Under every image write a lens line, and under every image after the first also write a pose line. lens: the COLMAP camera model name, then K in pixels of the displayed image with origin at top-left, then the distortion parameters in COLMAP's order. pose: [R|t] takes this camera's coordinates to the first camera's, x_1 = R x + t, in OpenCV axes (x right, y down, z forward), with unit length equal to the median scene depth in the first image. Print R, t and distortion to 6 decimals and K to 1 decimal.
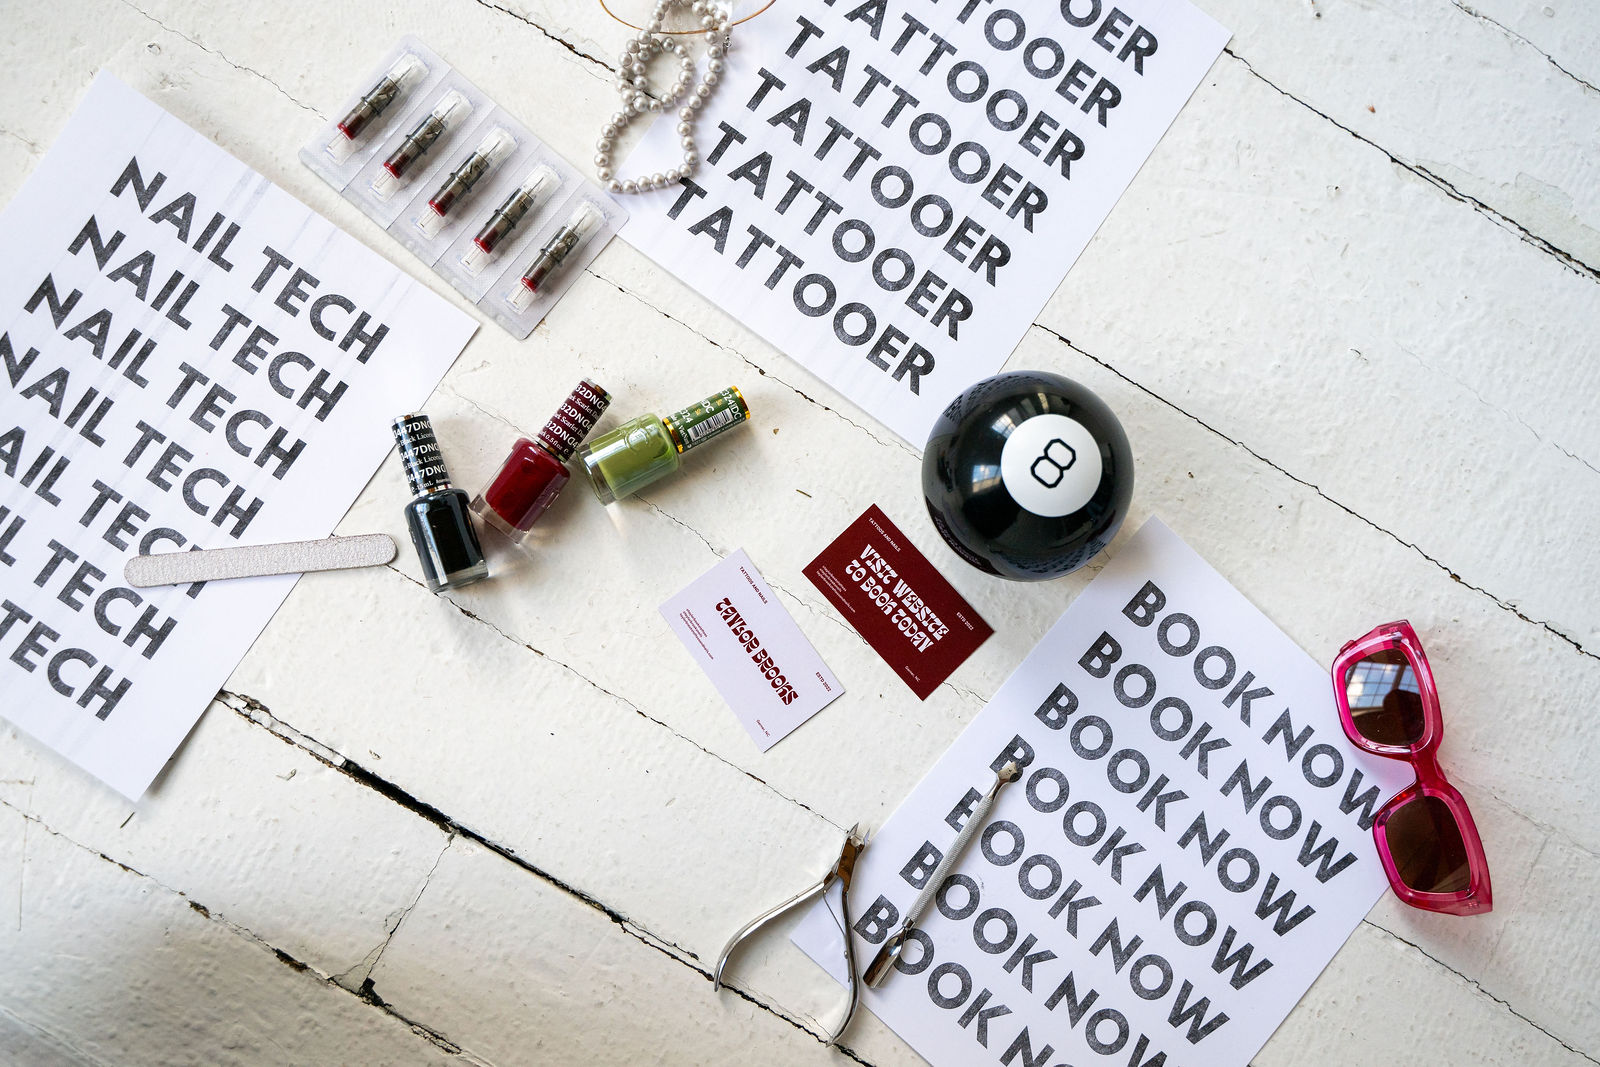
lens RADIAL K [[1592.6, 0, 795.7], [0, 1592.6, 539.6], [0, 0, 1]] dist [-0.002307, 0.000000]
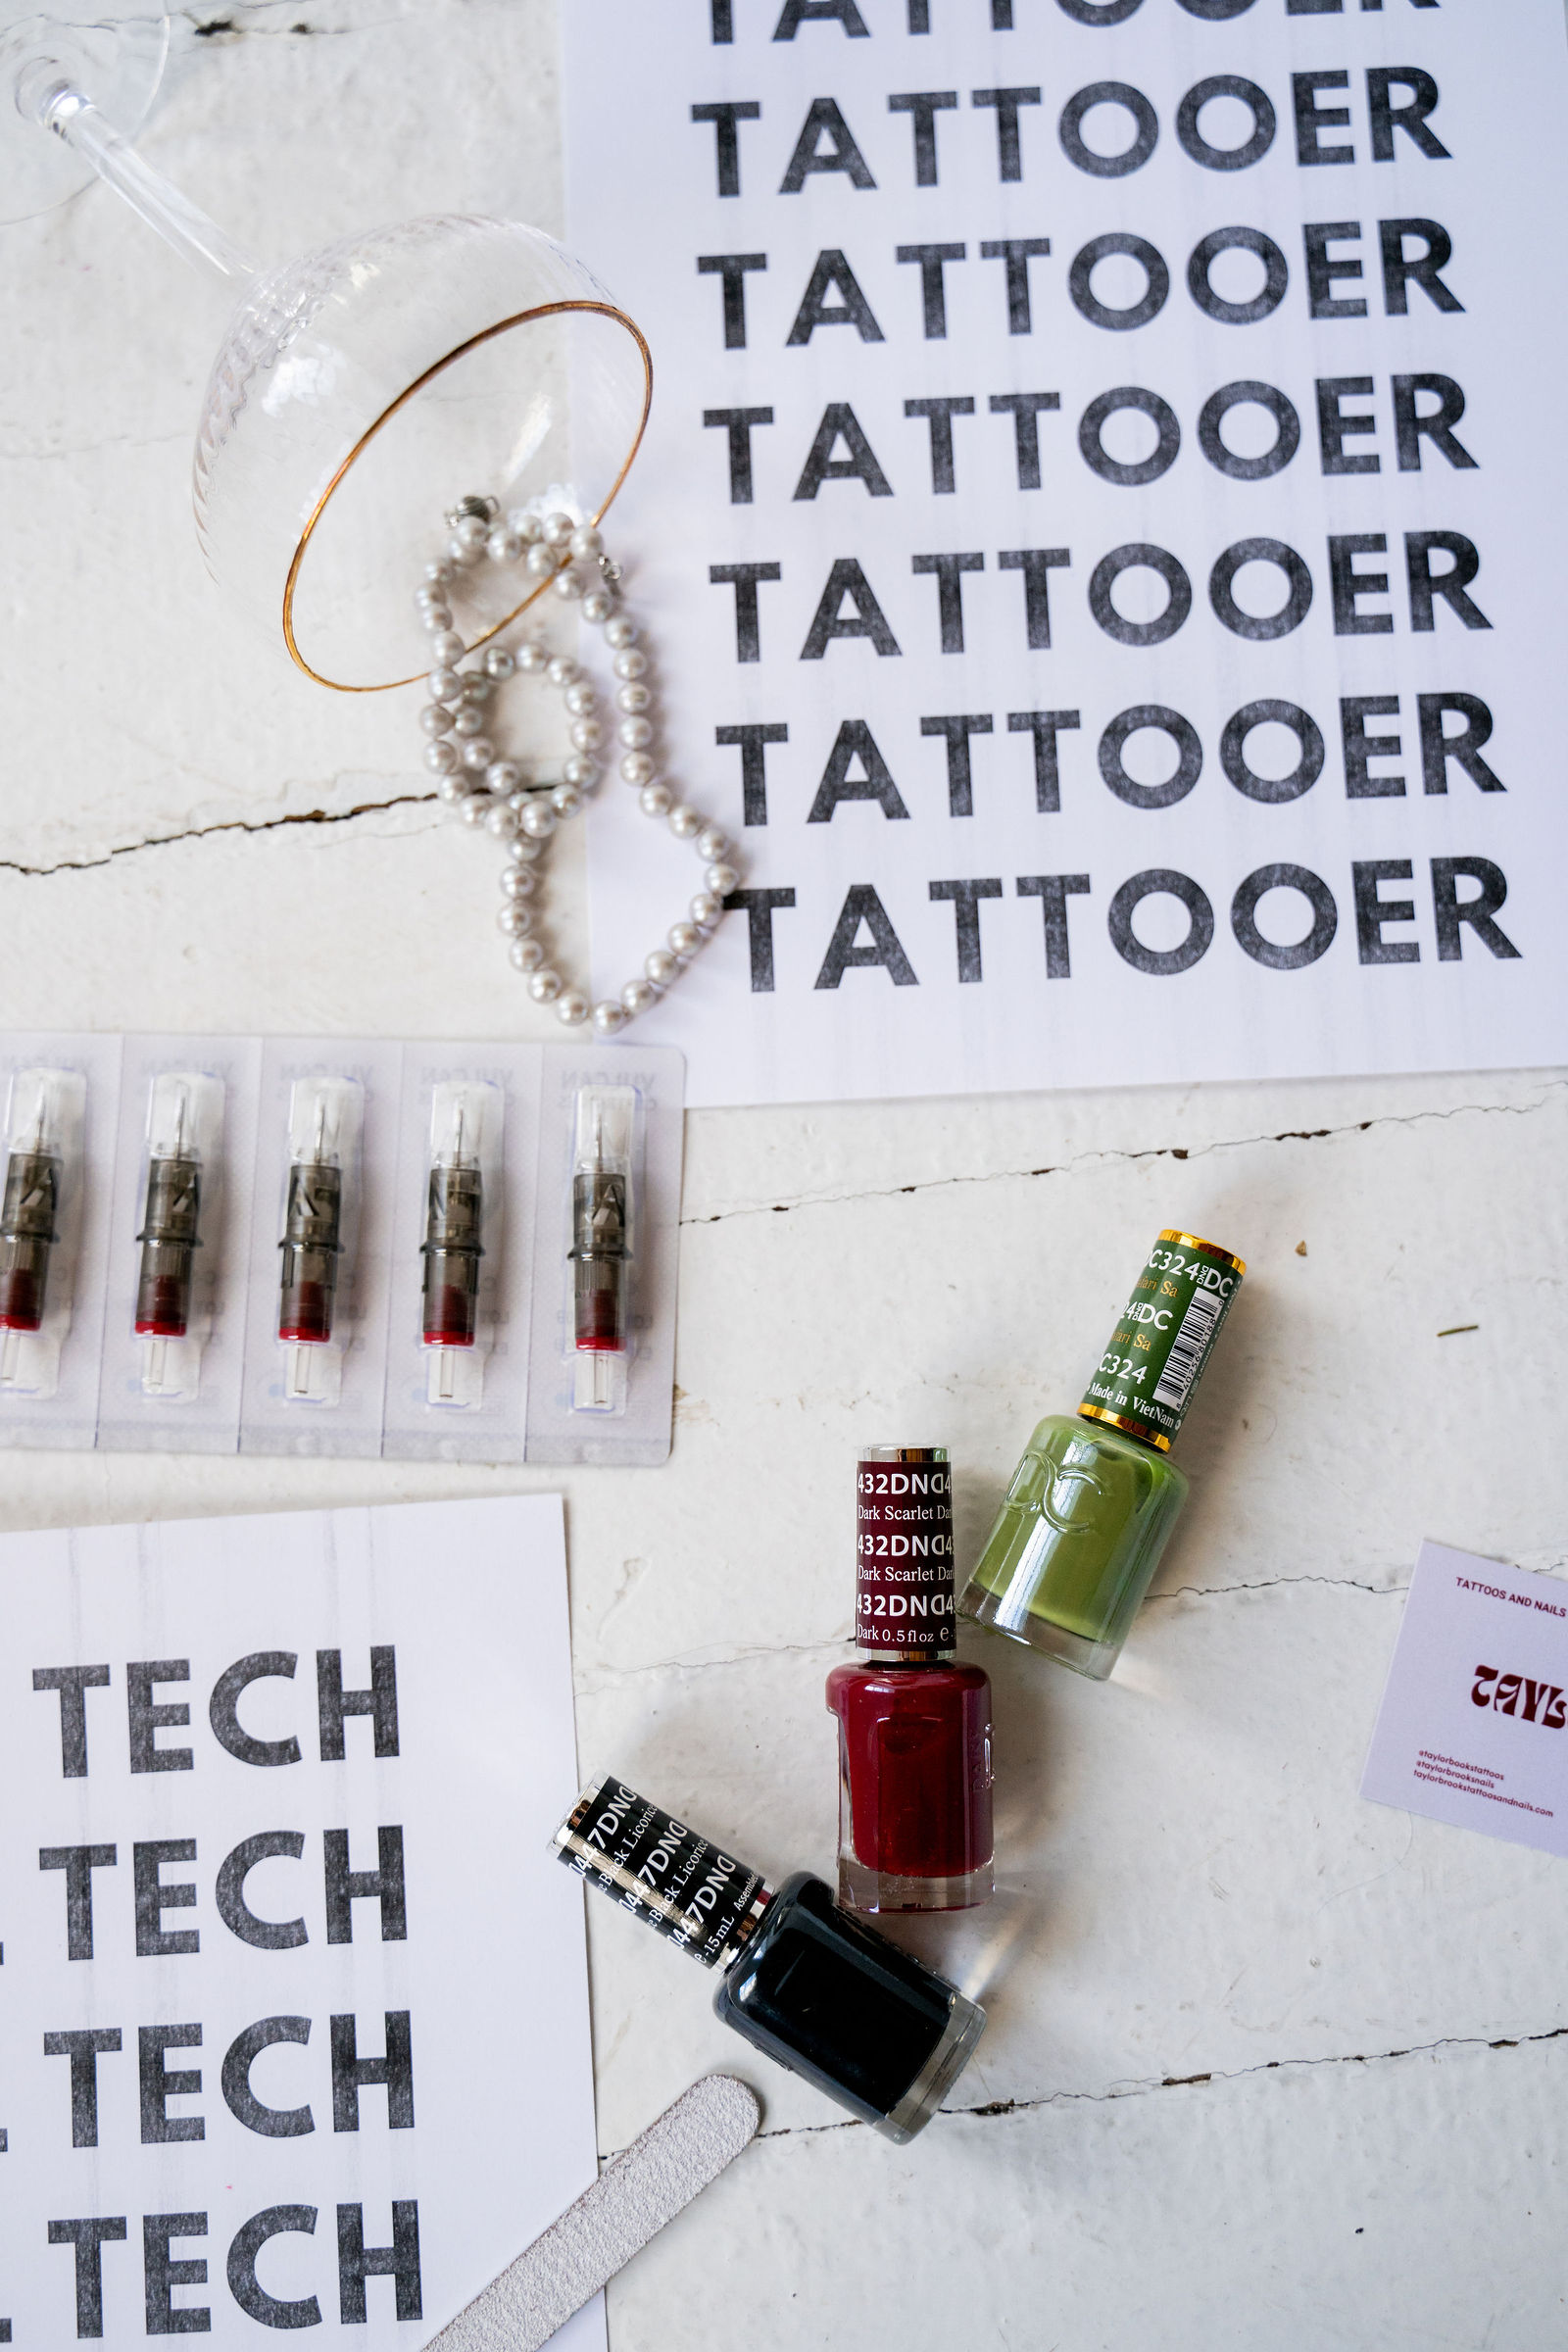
lens RADIAL K [[2341.1, 0, 783.5], [0, 2341.1, 1170.4], [0, 0, 1]] dist [-0.002307, 0.000000]
pose [[0.787230, -0.615505, -0.037724, -0.080767], [0.614118, 0.788065, -0.042565, -0.139371], [0.055928, 0.010341, 0.998381, 0.410103]]
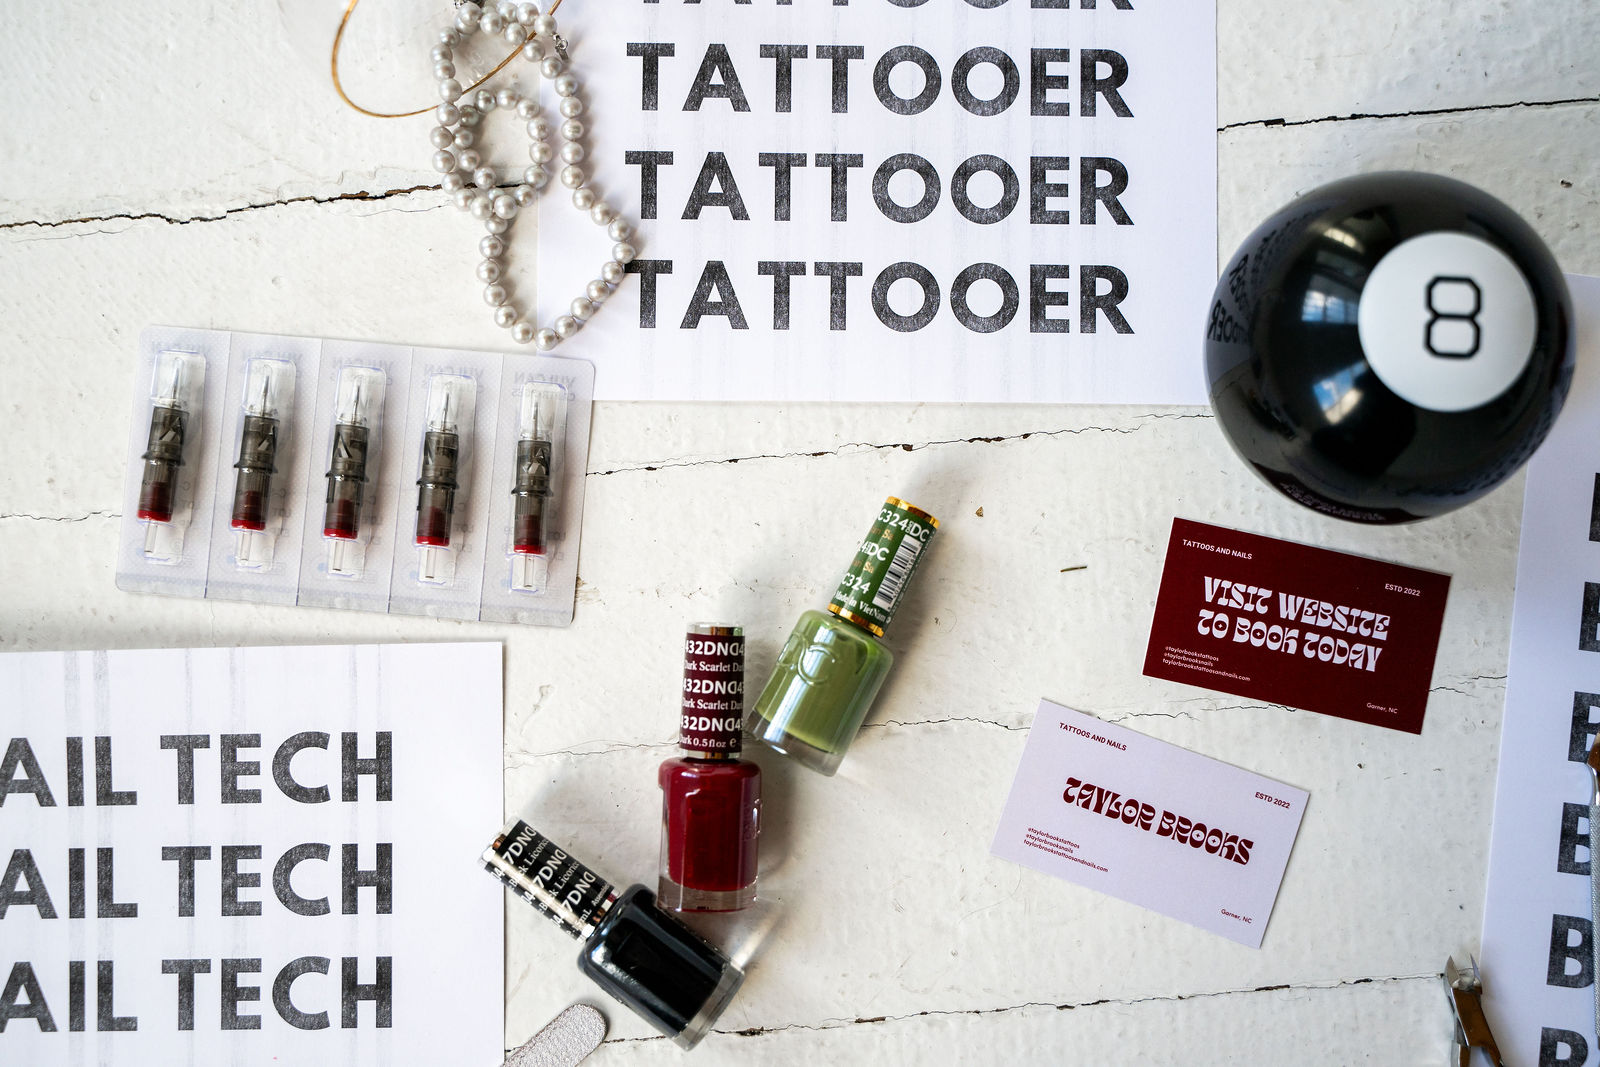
lens RADIAL K [[1592.6, 0, 806.7], [0, 1592.6, 541.2], [0, 0, 1]] dist [-0.002307, 0.000000]
pose [[0.820348, -0.567765, -0.068359, -0.032174], [0.570971, 0.819875, 0.042392, -0.125283], [0.031977, -0.073808, 0.996760, 0.373069]]
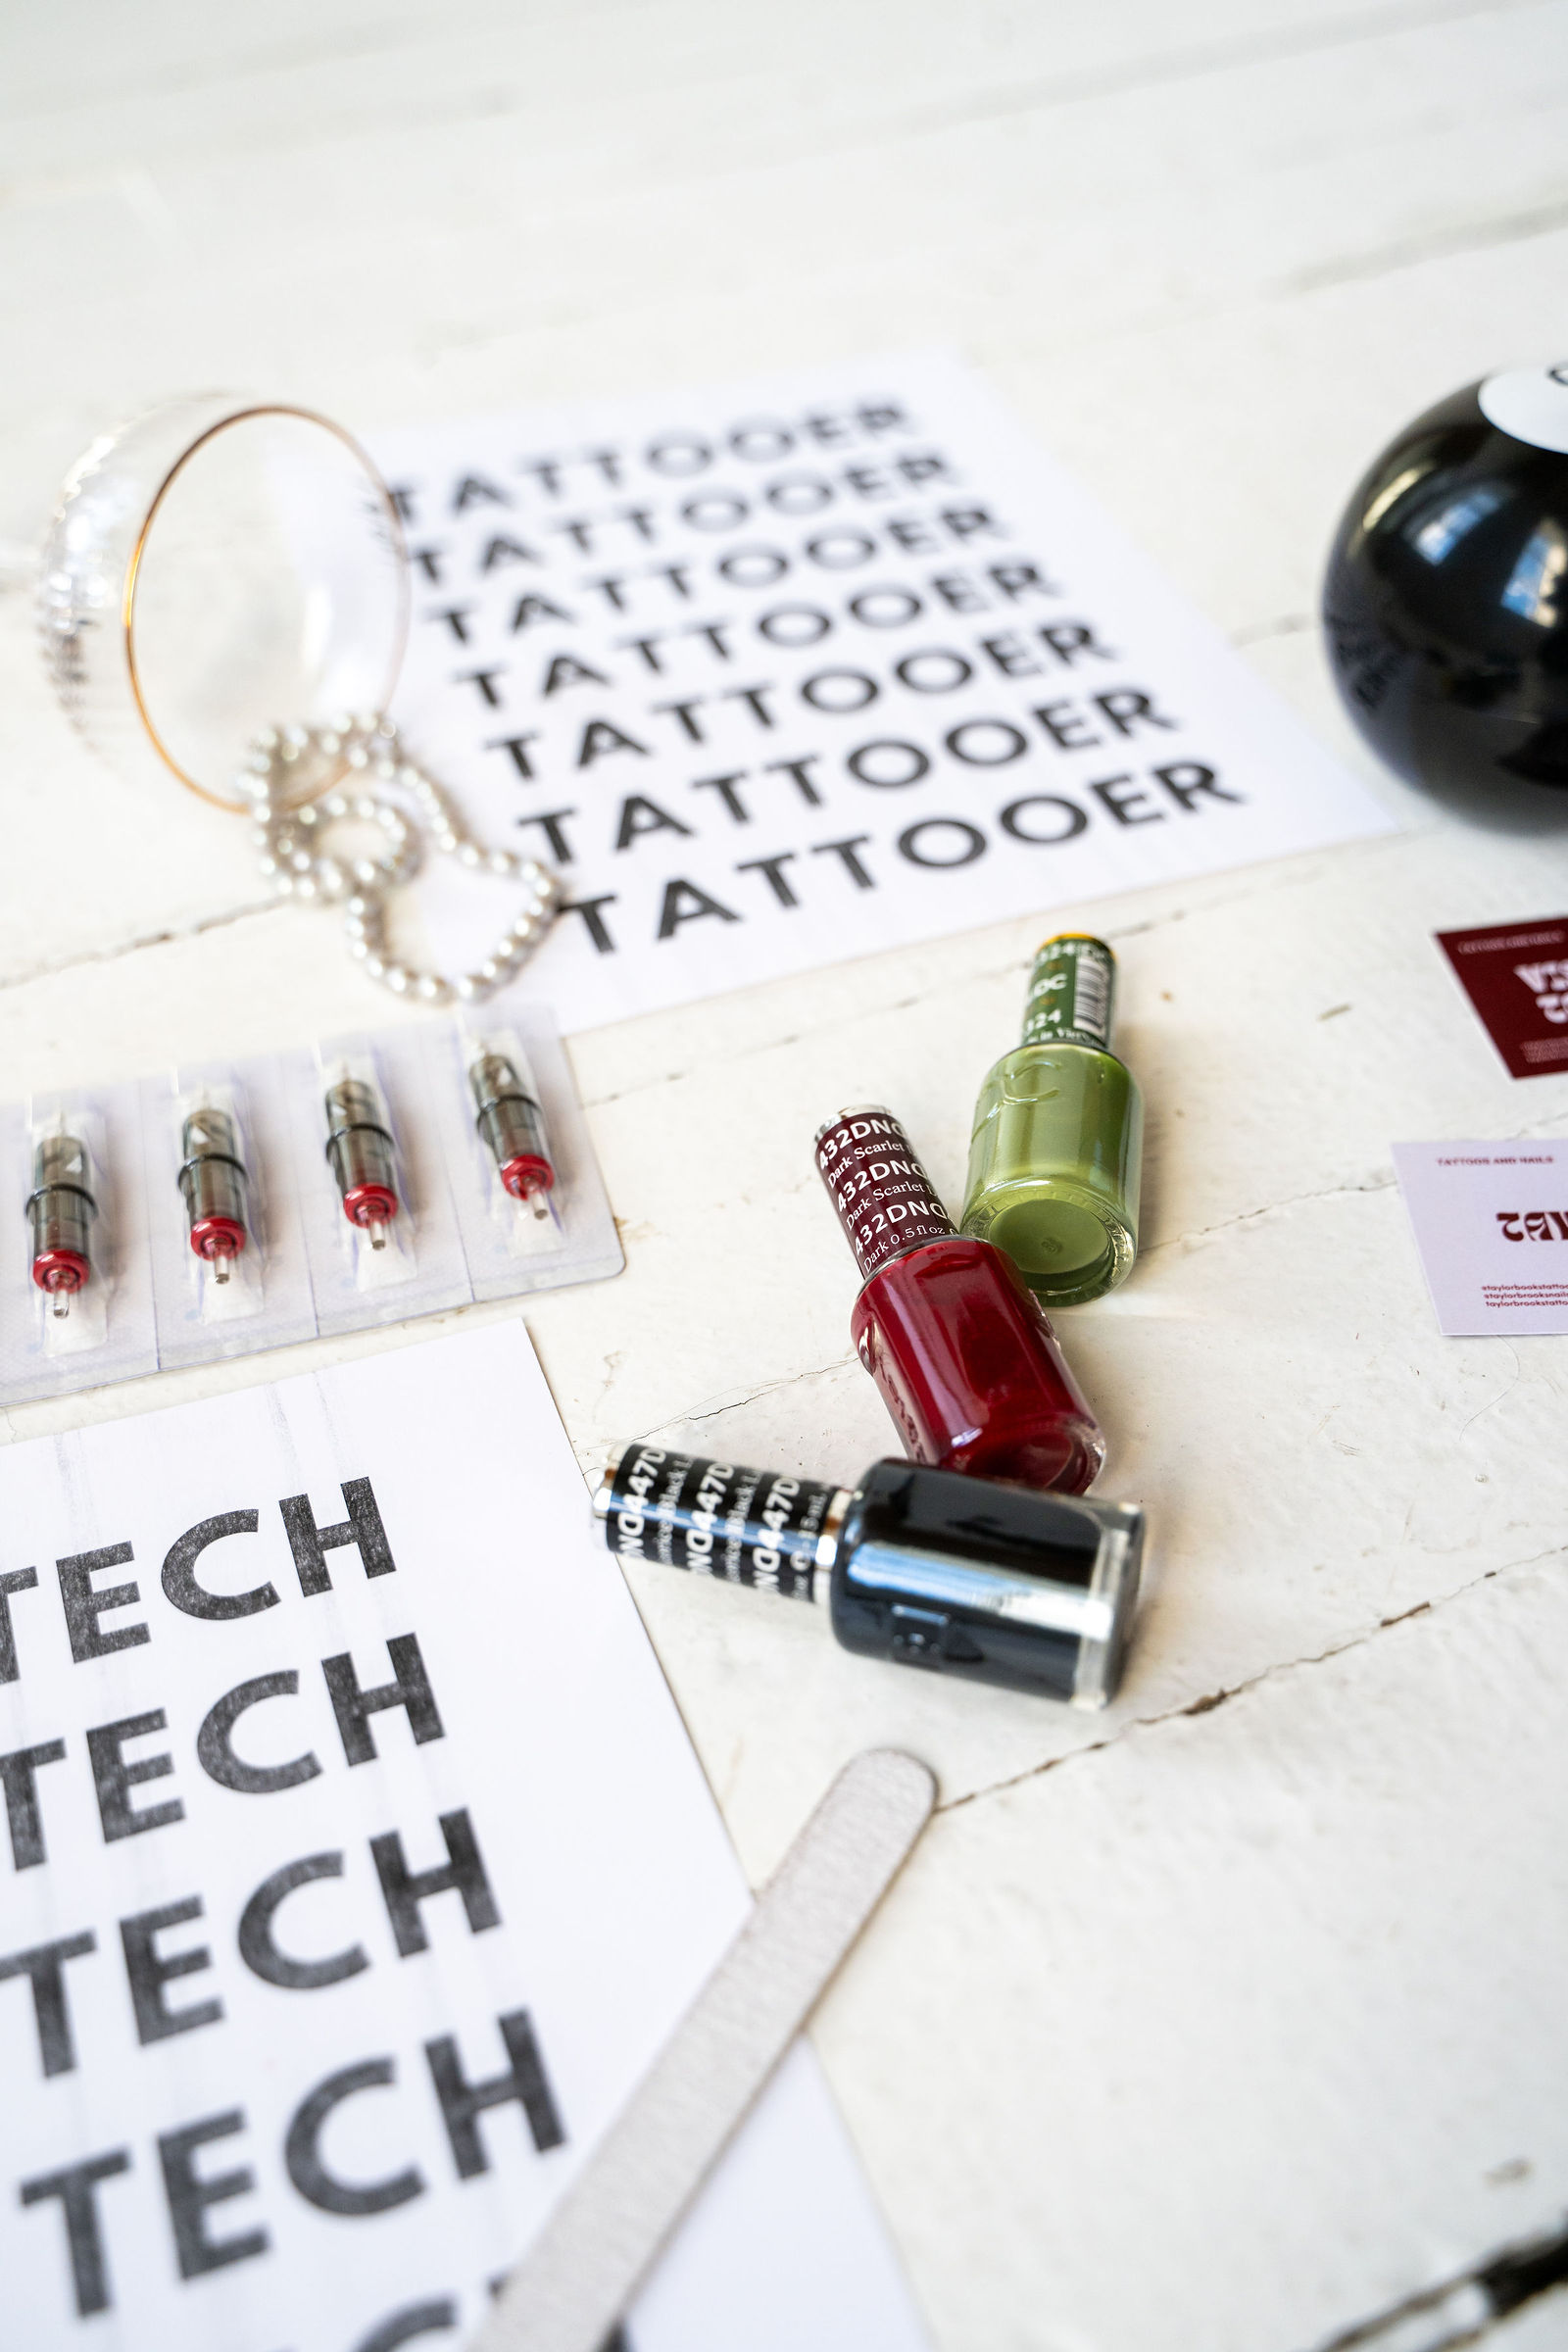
lens RADIAL K [[2341.1, 0, 786.6], [0, 2341.1, 1168.9], [0, 0, 1]] dist [-0.002307, 0.000000]
pose [[0.585825, -0.634195, 0.504585, -0.411357], [0.809701, 0.431478, -0.397757, 0.115187], [0.034538, 0.641579, 0.766279, 0.559019]]
